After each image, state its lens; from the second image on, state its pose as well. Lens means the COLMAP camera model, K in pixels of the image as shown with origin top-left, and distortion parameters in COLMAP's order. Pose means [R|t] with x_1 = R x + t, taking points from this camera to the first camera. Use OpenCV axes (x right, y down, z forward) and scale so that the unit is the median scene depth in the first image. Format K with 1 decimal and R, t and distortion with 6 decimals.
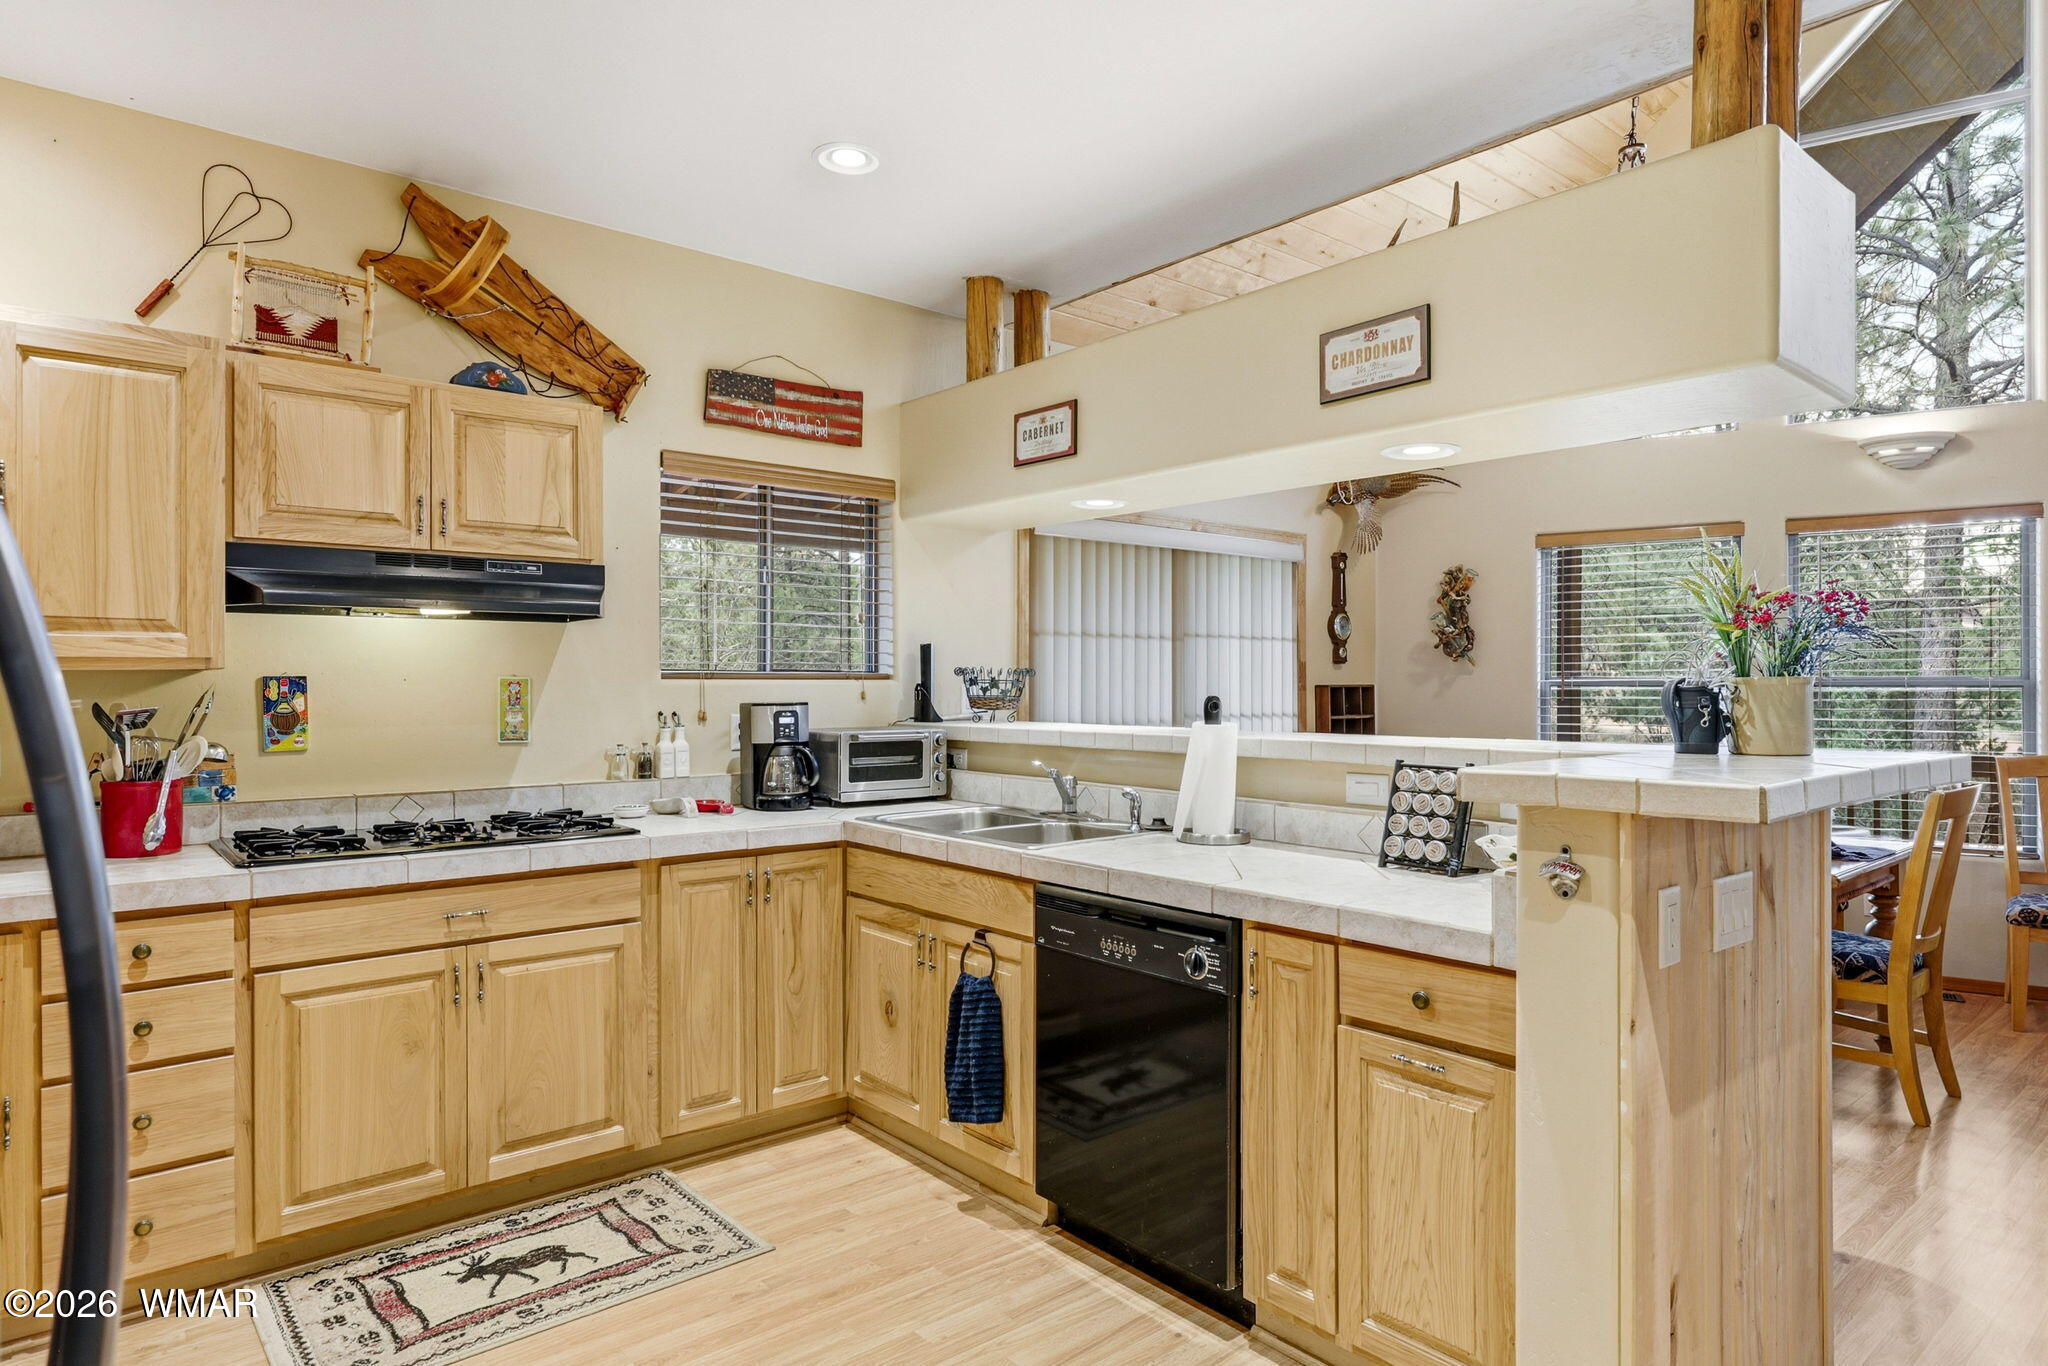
lens RADIAL K [[1175.4, 0, 1024.0], [0, 1175.4, 683.0], [0, 0, 1]] dist [0.000316, 0.001280]
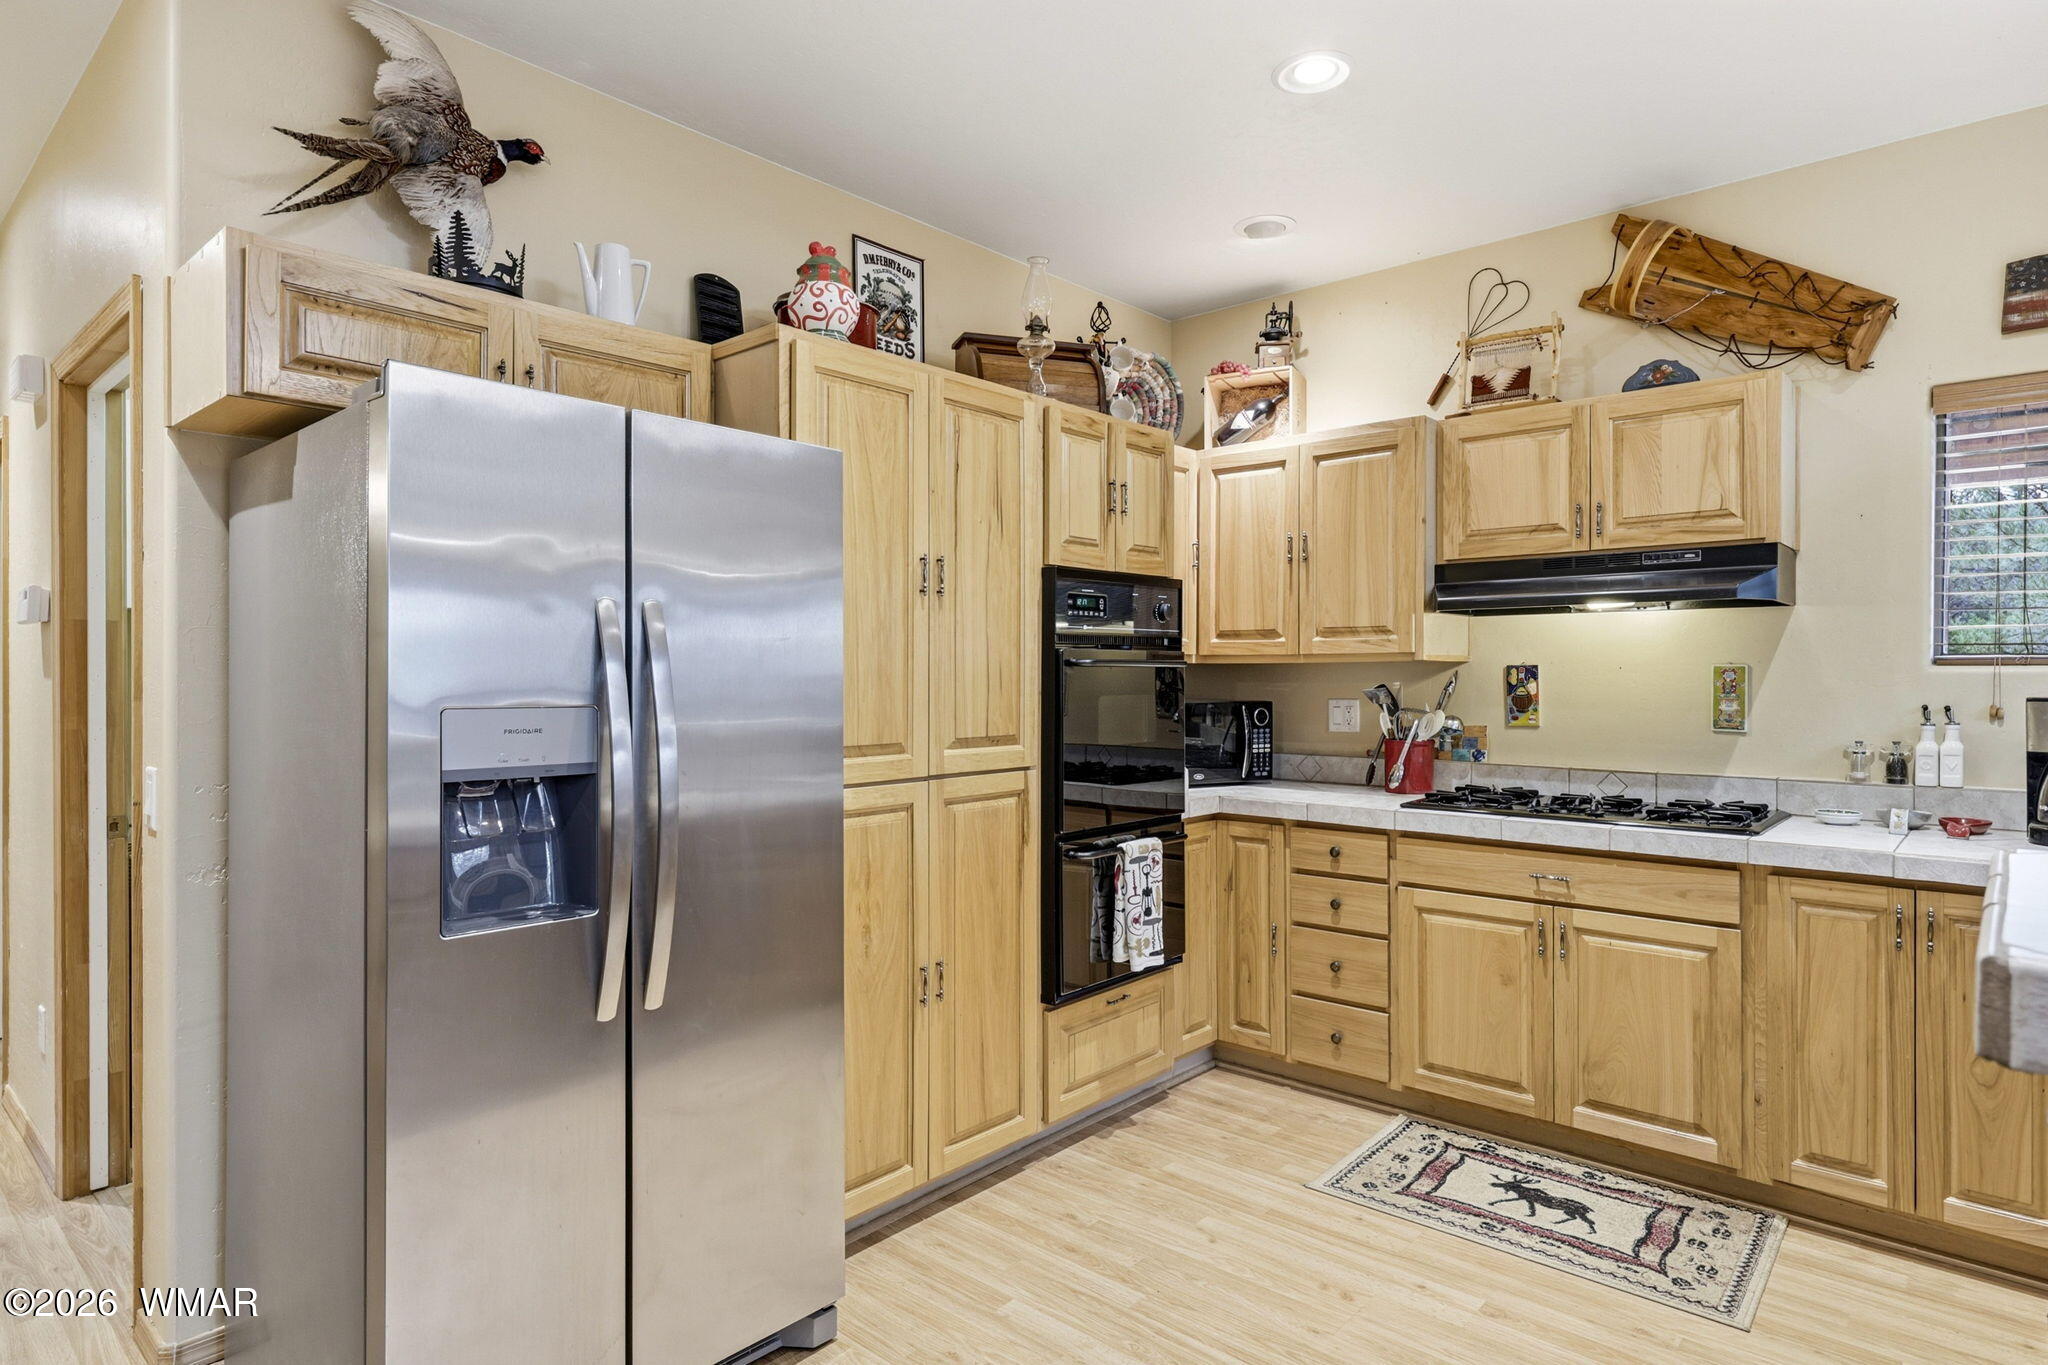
lens RADIAL K [[1121.6, 0, 1046.4], [0, 1121.6, 679.4], [0, 0, 1]] dist [0.000386, 0.000357]
pose [[0.150258, 0.006839, -0.988623, 0.463660], [-0.000048, 0.999976, 0.006911, 0.000984], [0.988647, -0.000991, 0.150254, 0.334950]]
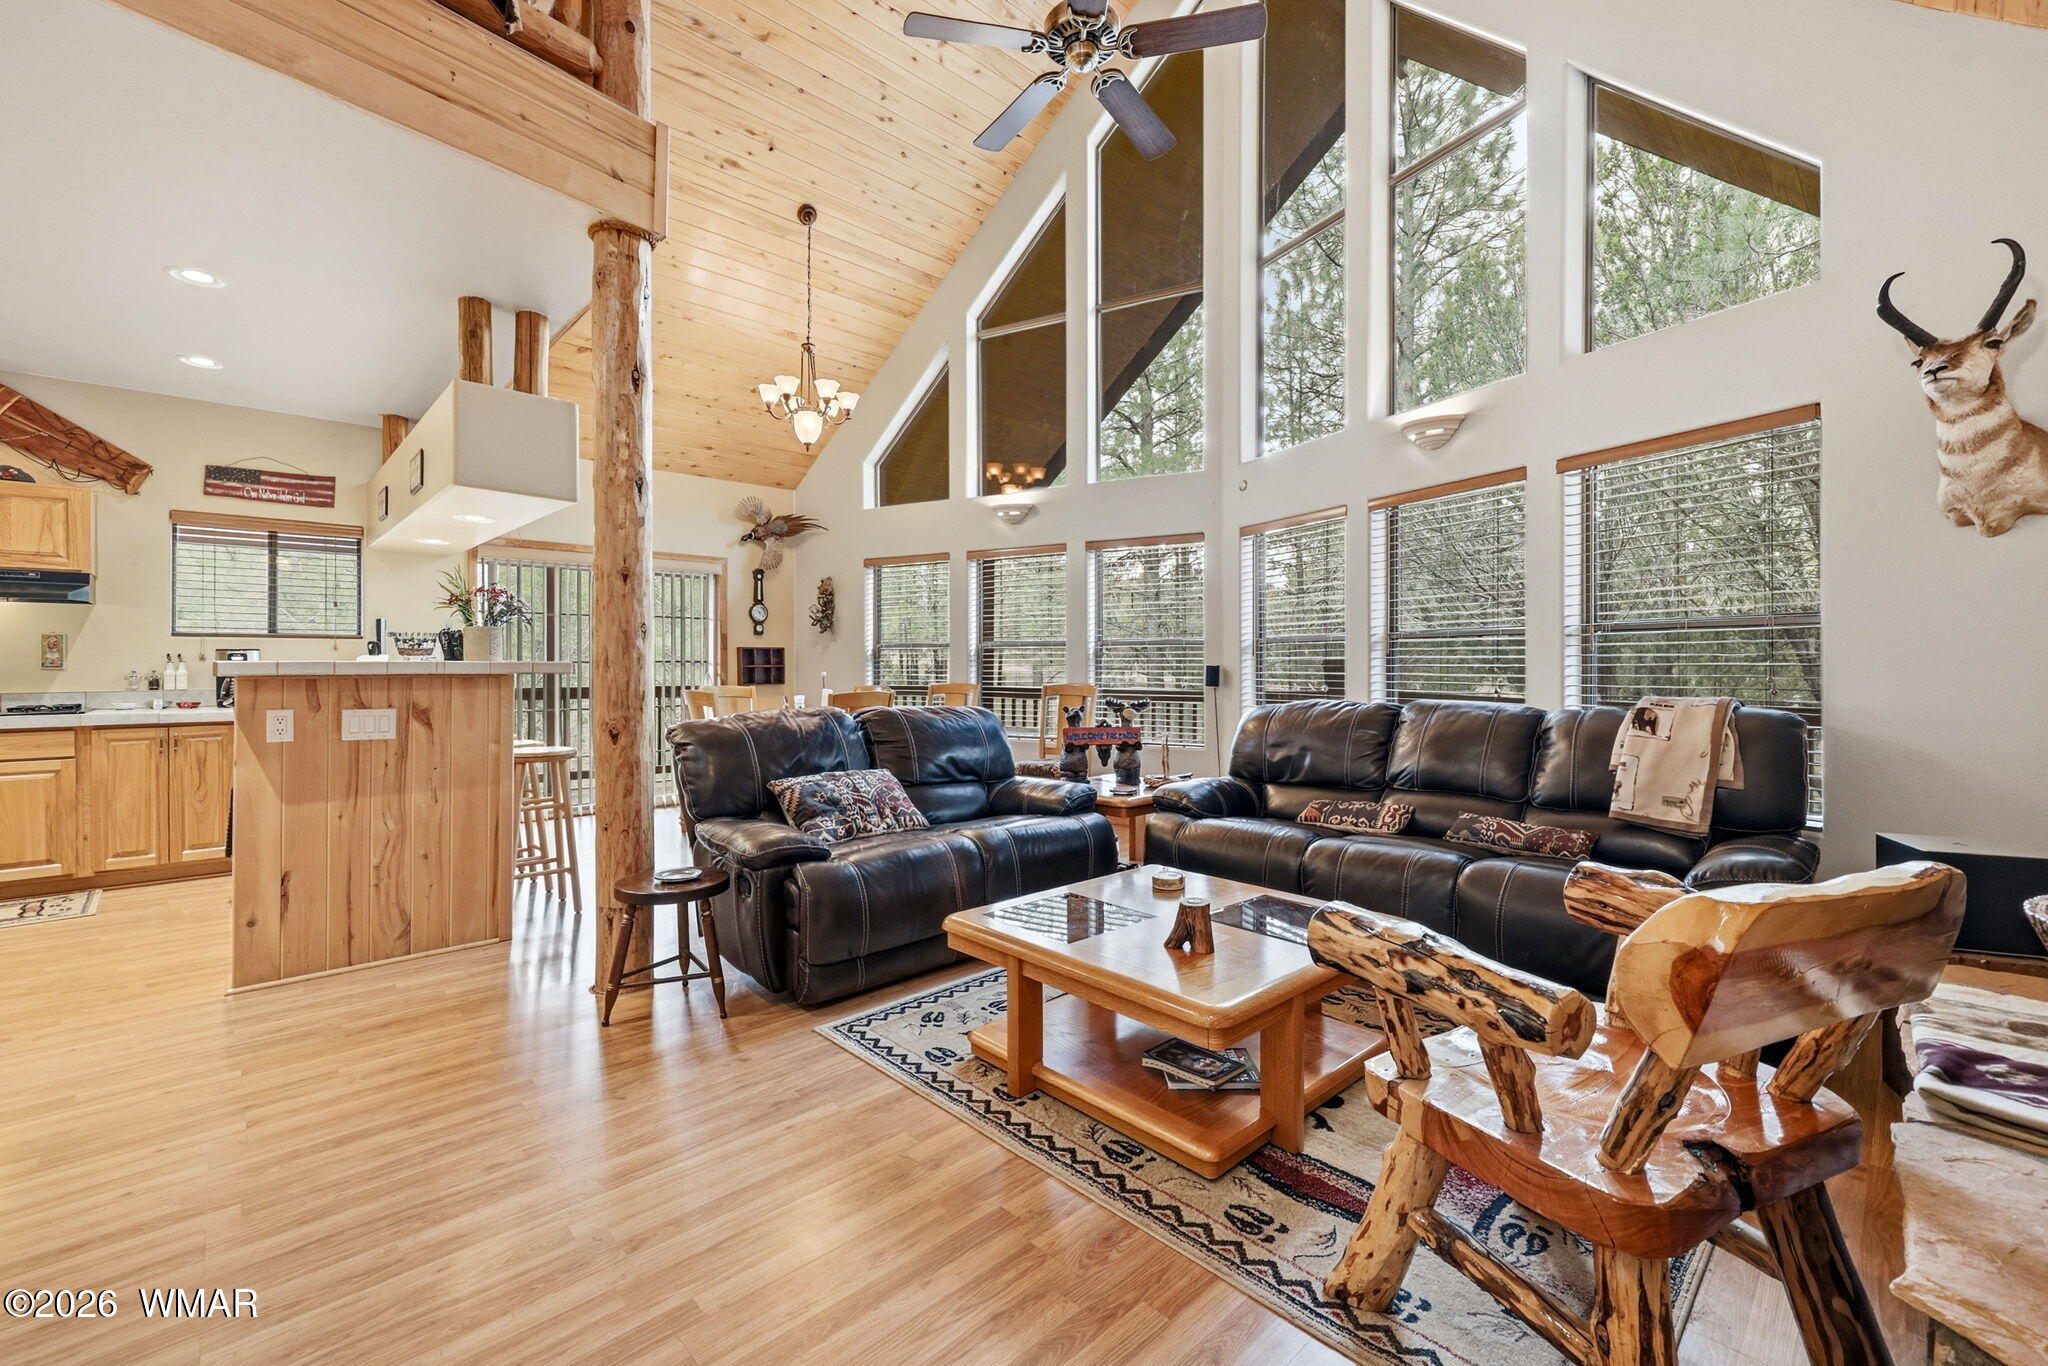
lens RADIAL K [[854.4, 0, 1010.1], [0, 854.4, 664.5], [0, 0, 1]] dist [0.002350, 0.000679]
pose [[0.998900, 0.001599, 0.046874, 1.147452], [-0.001739, 0.999994, 0.002940, 0.042824], [-0.046869, -0.003018, 0.998896, -0.477646]]
